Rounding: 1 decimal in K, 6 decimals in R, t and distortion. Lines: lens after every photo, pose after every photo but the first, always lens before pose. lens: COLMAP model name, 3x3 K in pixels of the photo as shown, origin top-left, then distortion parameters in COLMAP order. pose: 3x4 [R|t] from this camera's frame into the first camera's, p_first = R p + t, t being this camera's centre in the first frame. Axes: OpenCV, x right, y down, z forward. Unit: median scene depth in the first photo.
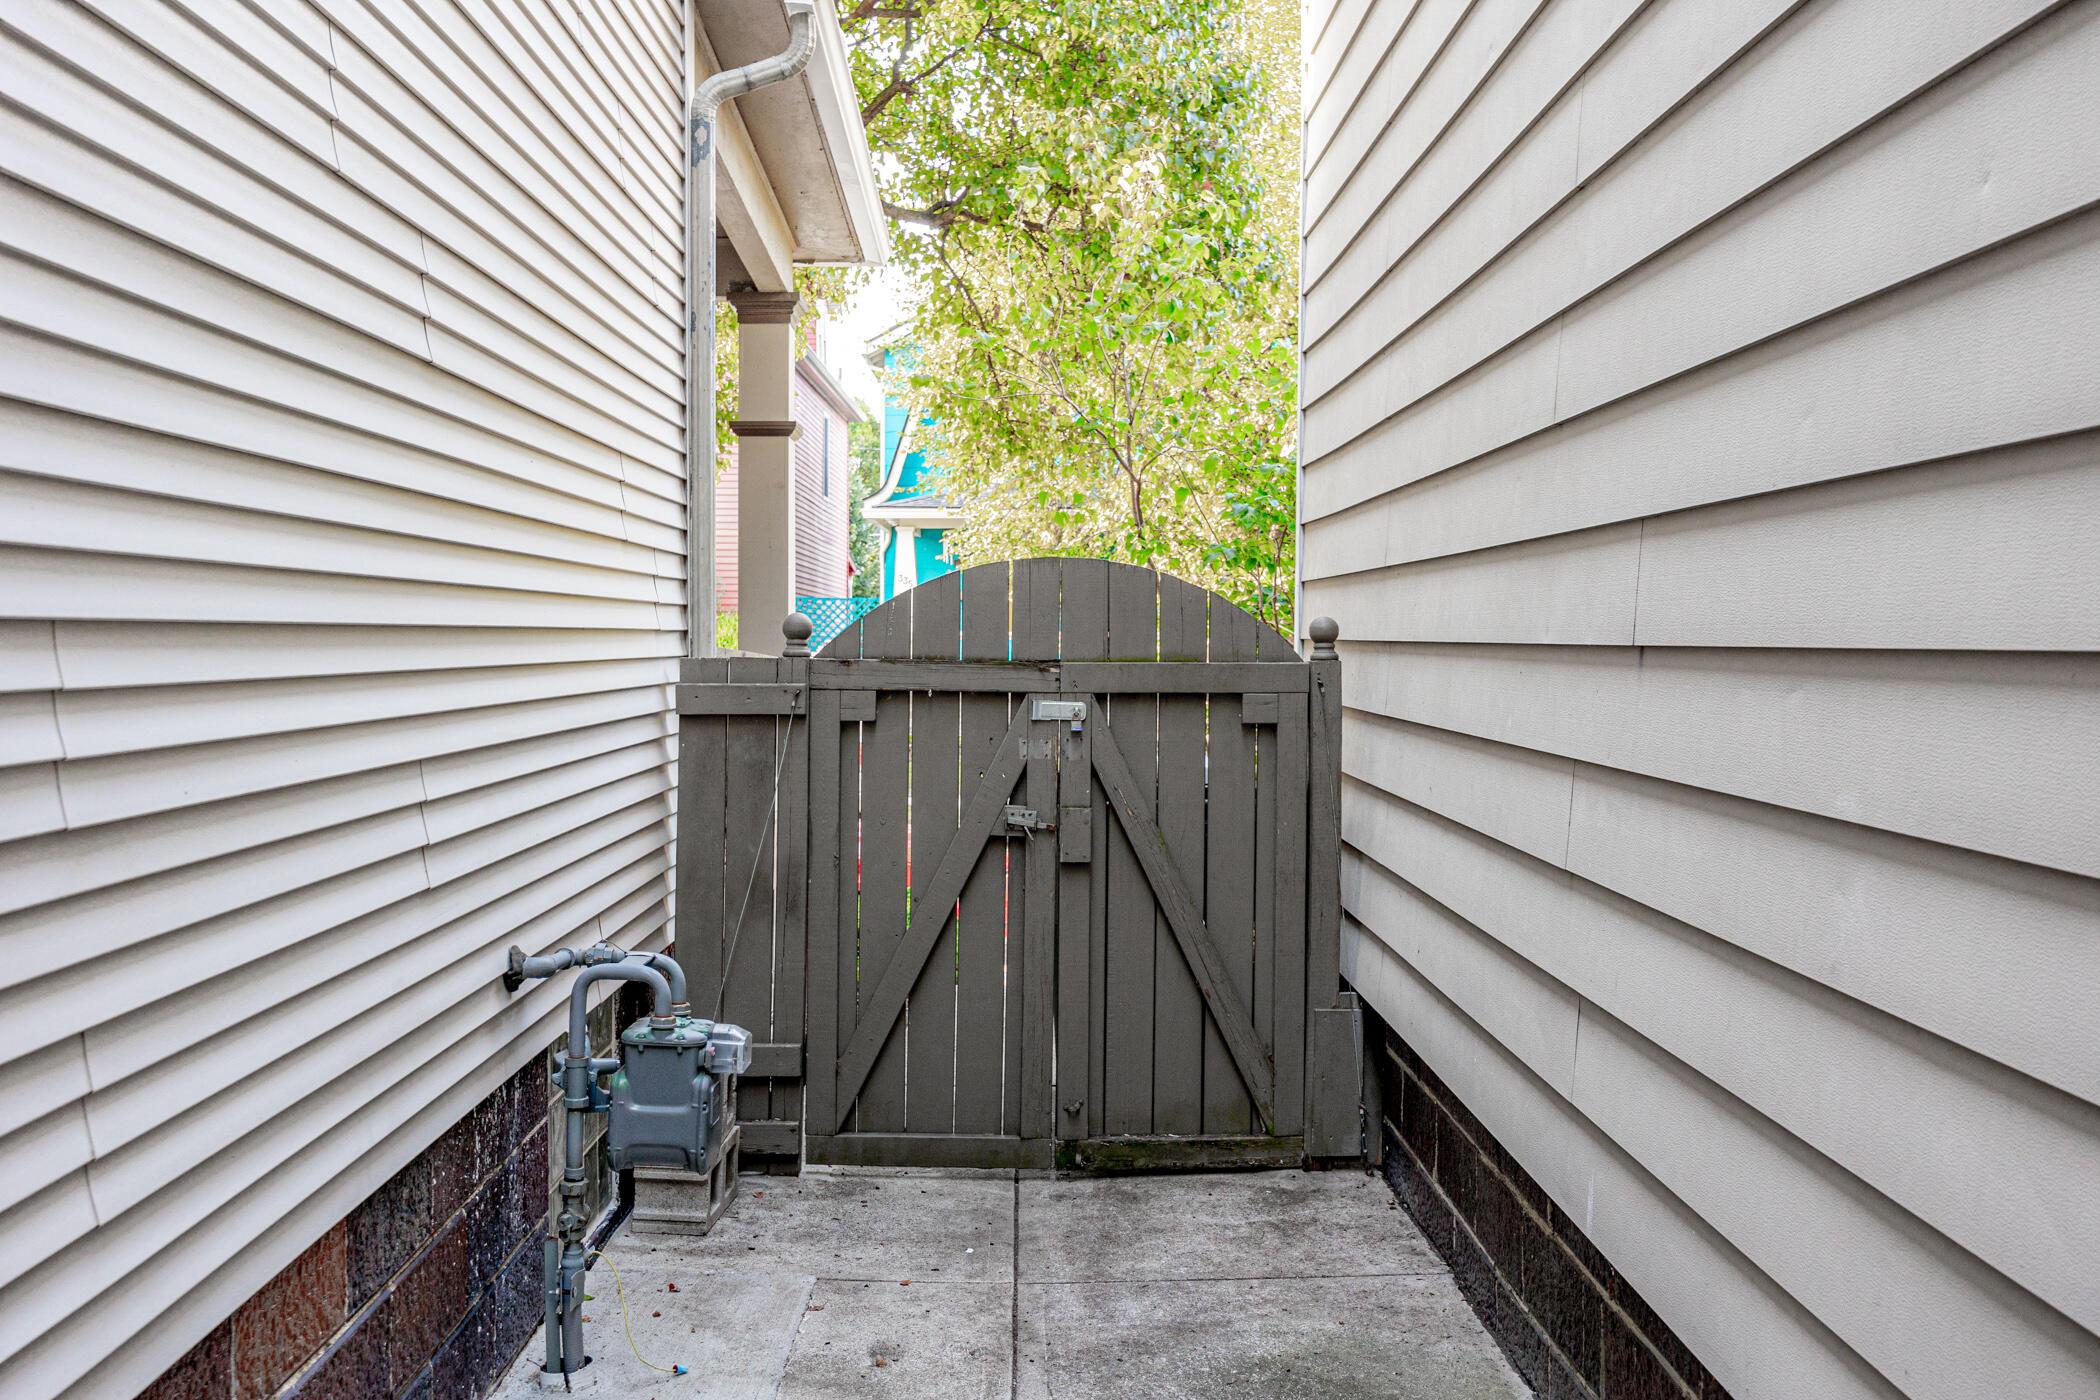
lens RADIAL K [[1881.9, 0, 1050.0], [0, 1881.9, 700.0], [0, 0, 1]] dist [0.004824, 0.001077]
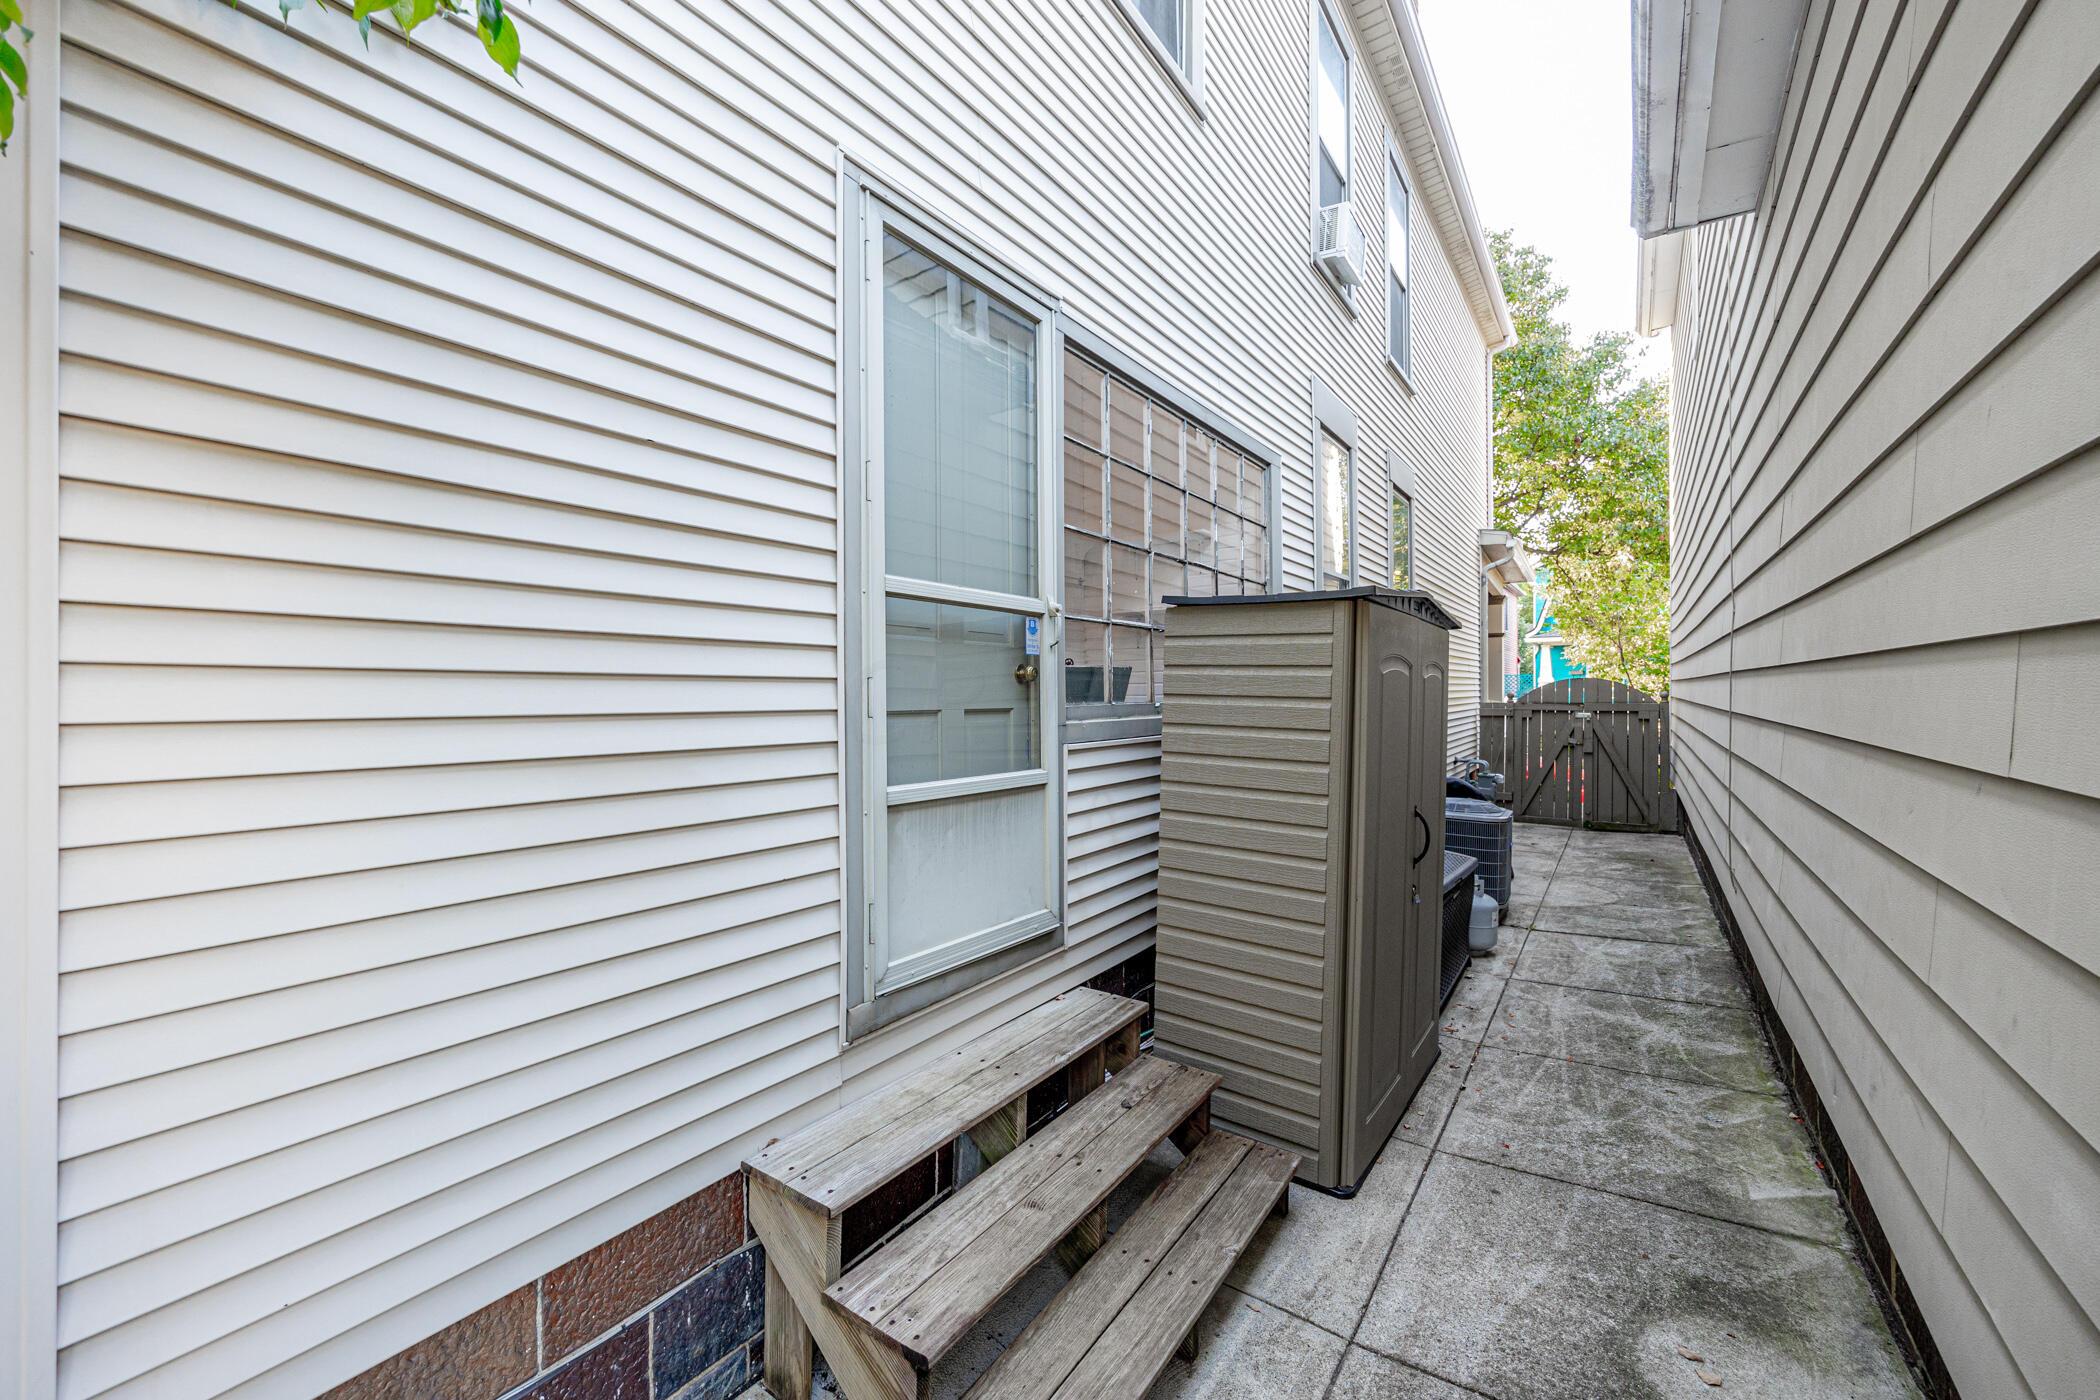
lens RADIAL K [[839.6, 0, 1050.0], [0, 839.6, 700.0], [0, 0, 1]] dist [-0.001899, -0.000294]
pose [[0.818068, -0.001942, -0.575118, 0.102238], [-0.010208, 0.999788, -0.017897, 0.016494], [0.575030, 0.020512, 0.817875, -1.137585]]
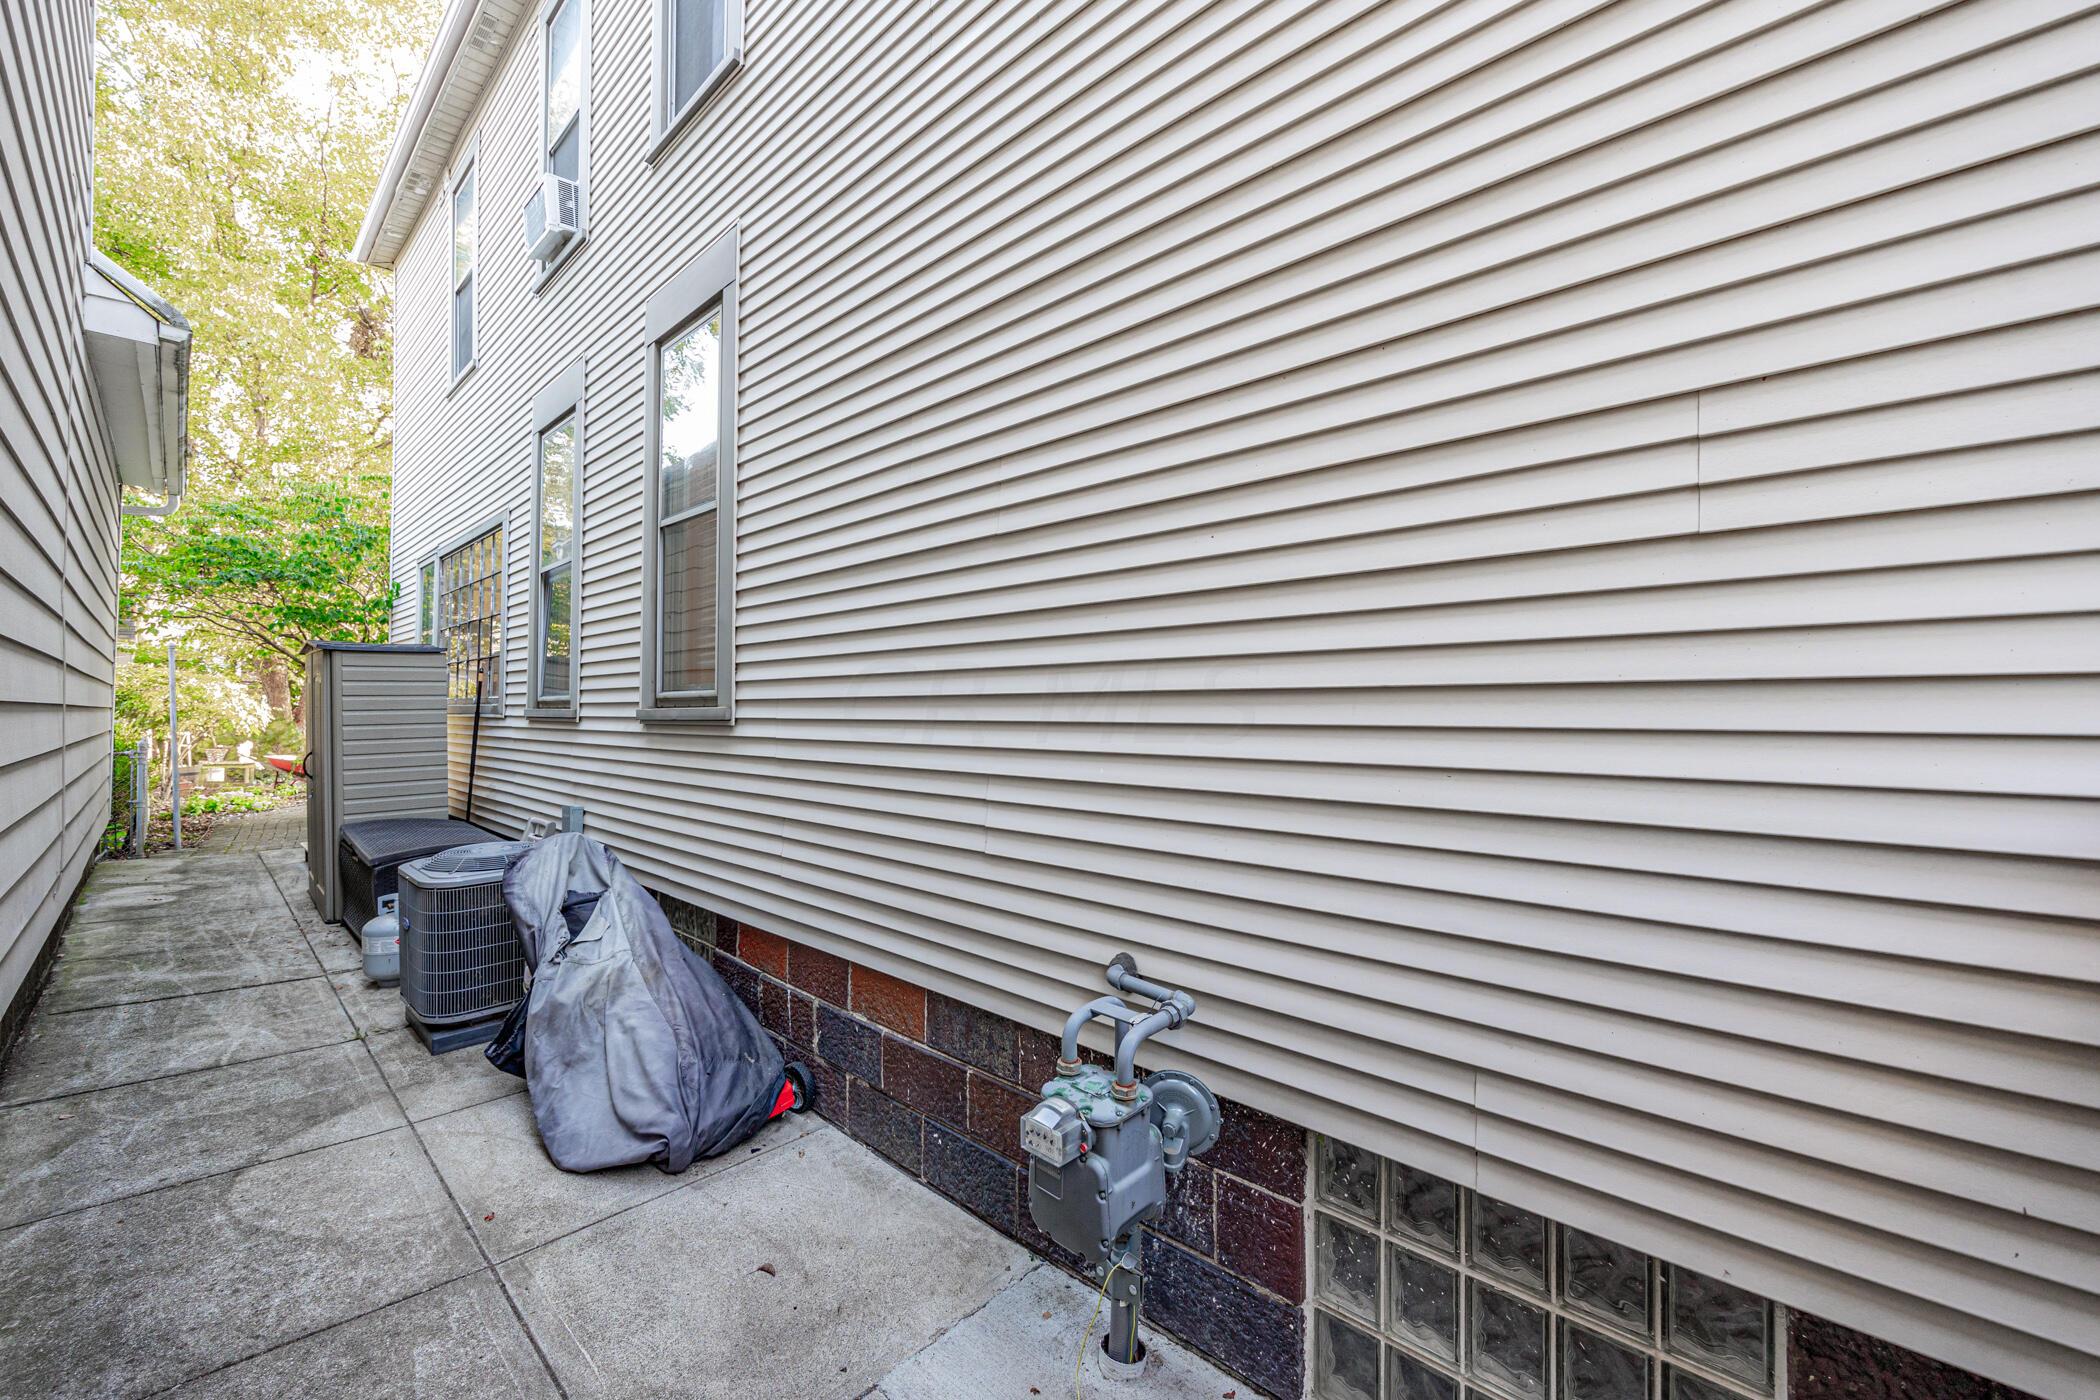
lens RADIAL K [[839.6, 0, 1050.0], [0, 839.6, 700.0], [0, 0, 1]] dist [-0.001899, -0.000294]
pose [[-0.694987, -0.008387, -0.718973, 0.091579], [-0.025603, 0.999586, 0.013089, -0.082467], [0.718566, 0.027505, -0.694915, 3.174204]]
